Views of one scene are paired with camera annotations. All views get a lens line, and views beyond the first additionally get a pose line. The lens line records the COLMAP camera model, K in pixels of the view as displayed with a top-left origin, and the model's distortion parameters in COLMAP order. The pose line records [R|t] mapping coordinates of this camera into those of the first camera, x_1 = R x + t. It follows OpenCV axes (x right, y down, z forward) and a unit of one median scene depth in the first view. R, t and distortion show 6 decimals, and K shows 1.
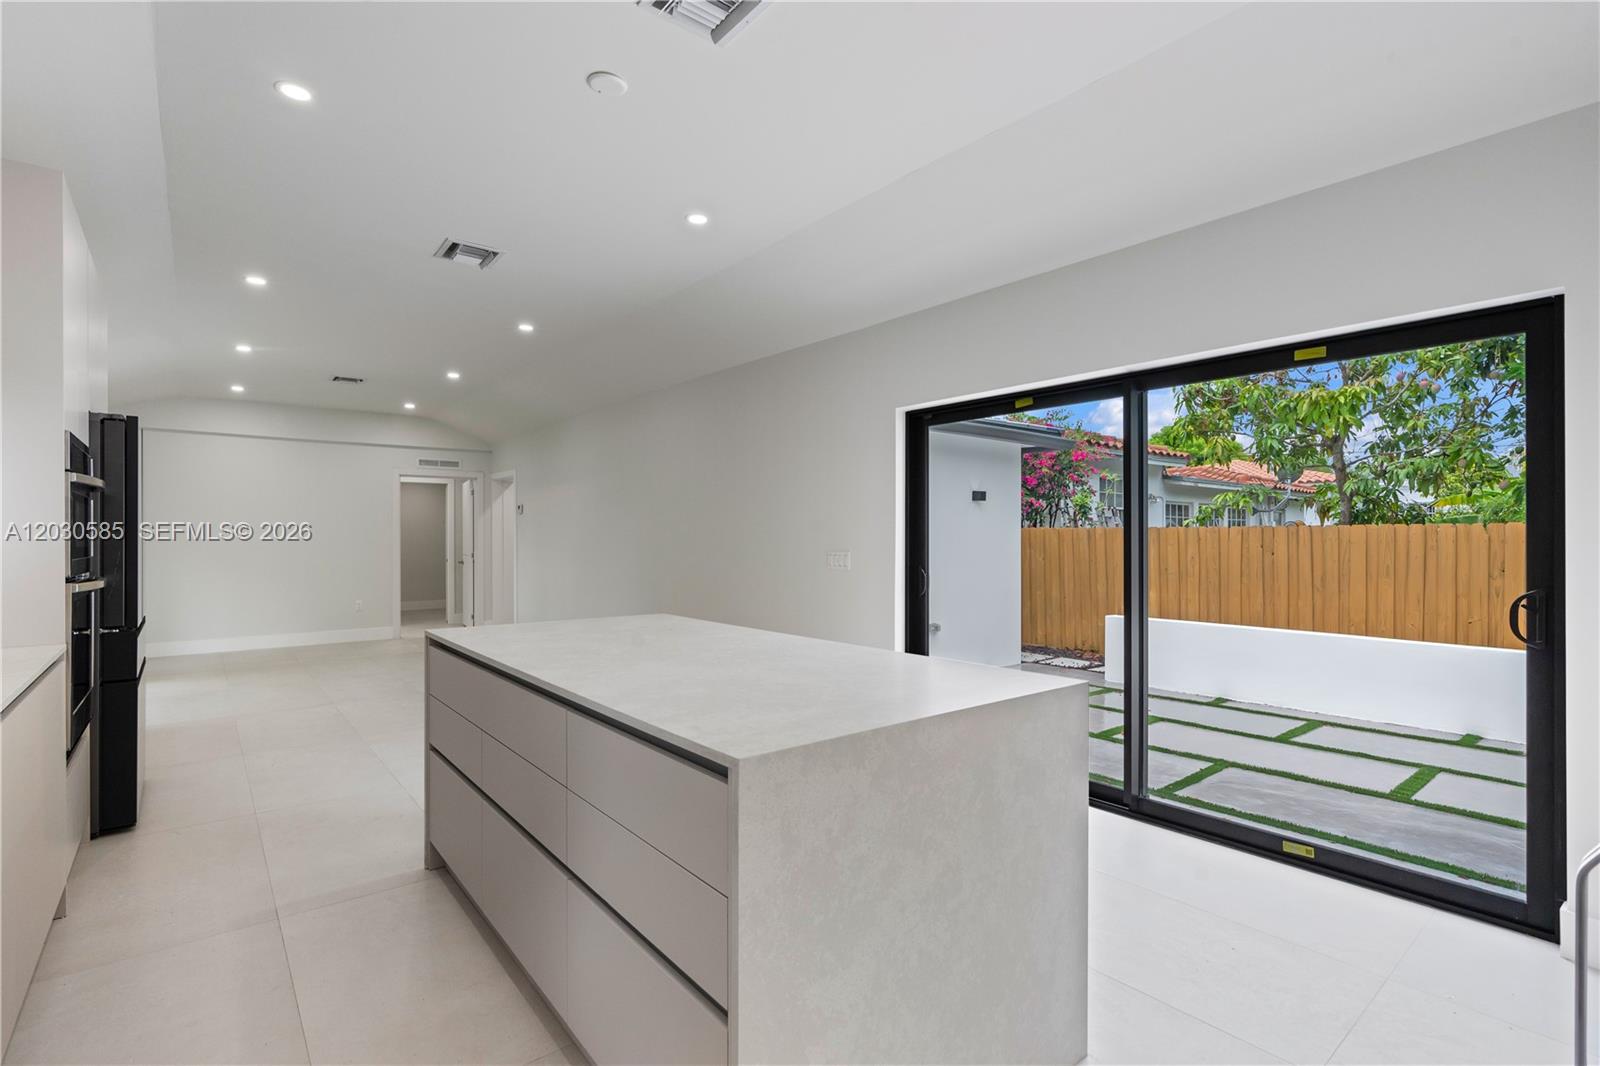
lens RADIAL K [[719.8, 0, 783.6], [0, 719.8, 537.3], [0, 0, 1]] dist [-0.003488, -0.000399]
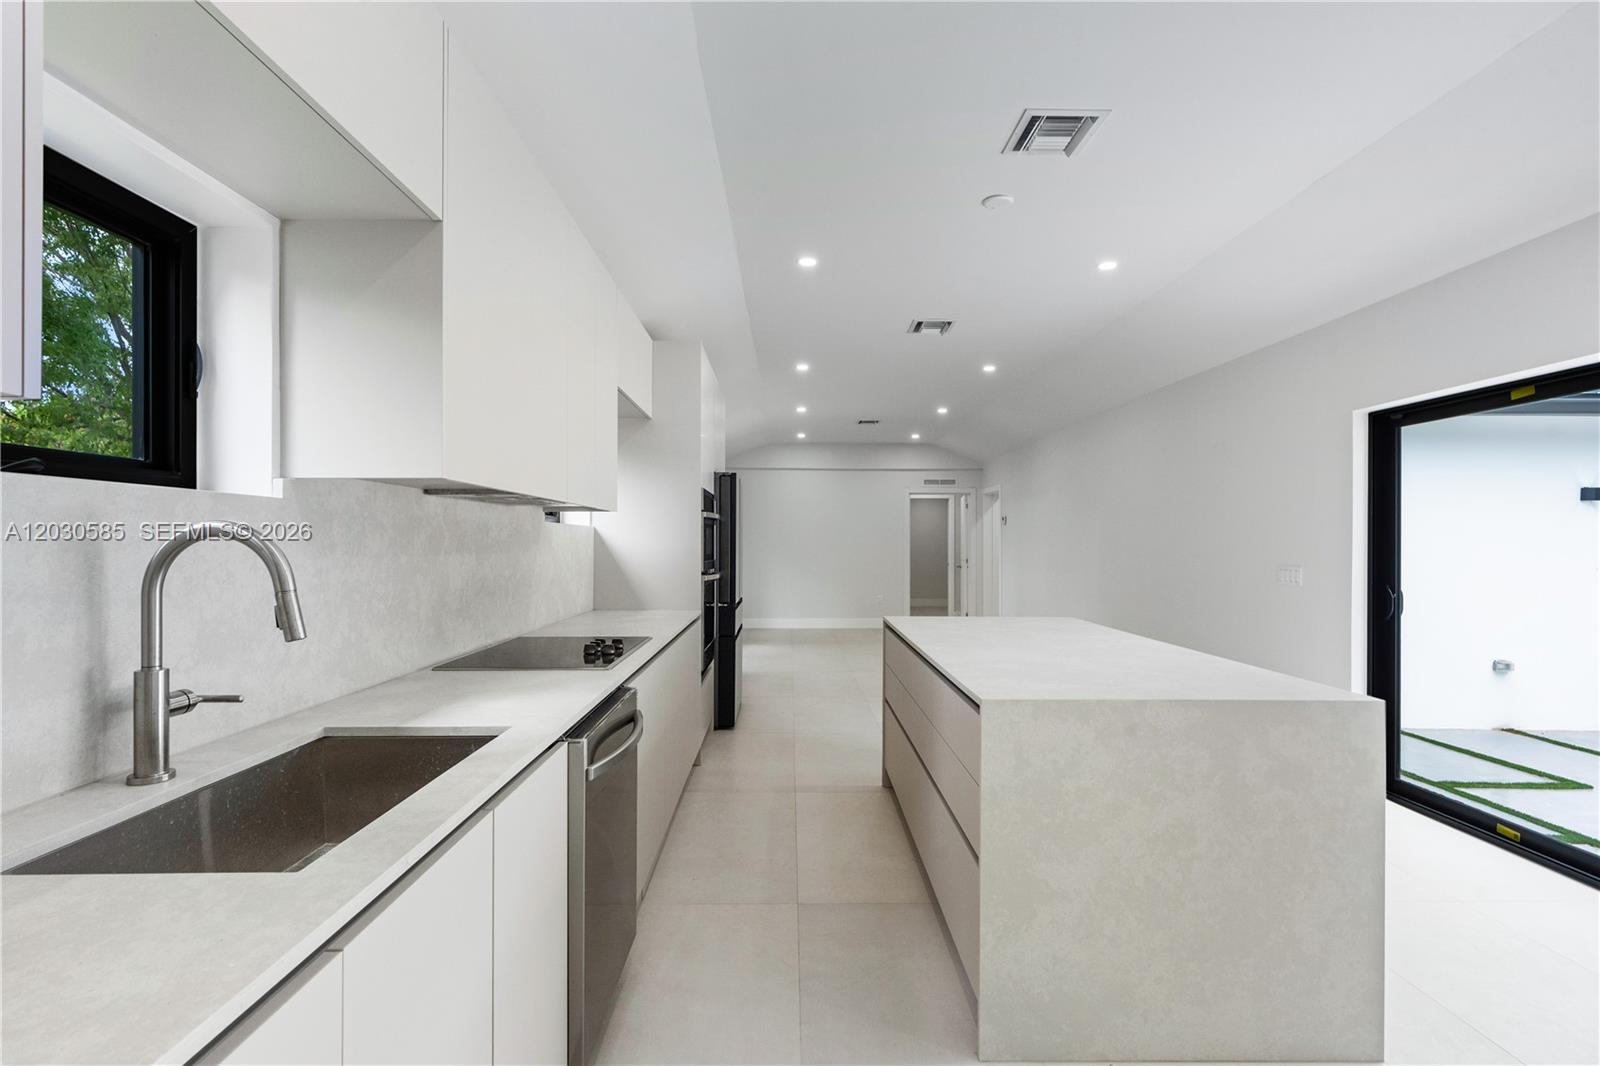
lens RADIAL K [[735.5, 0, 819.7], [0, 735.5, 542.3], [0, 0, 1]] dist [0.001115, 0.000515]
pose [[0.797278, 0.004215, -0.603597, 0.222488], [-0.004049, 0.999990, 0.001635, -0.014586], [0.603599, 0.001140, 0.797288, -0.183182]]
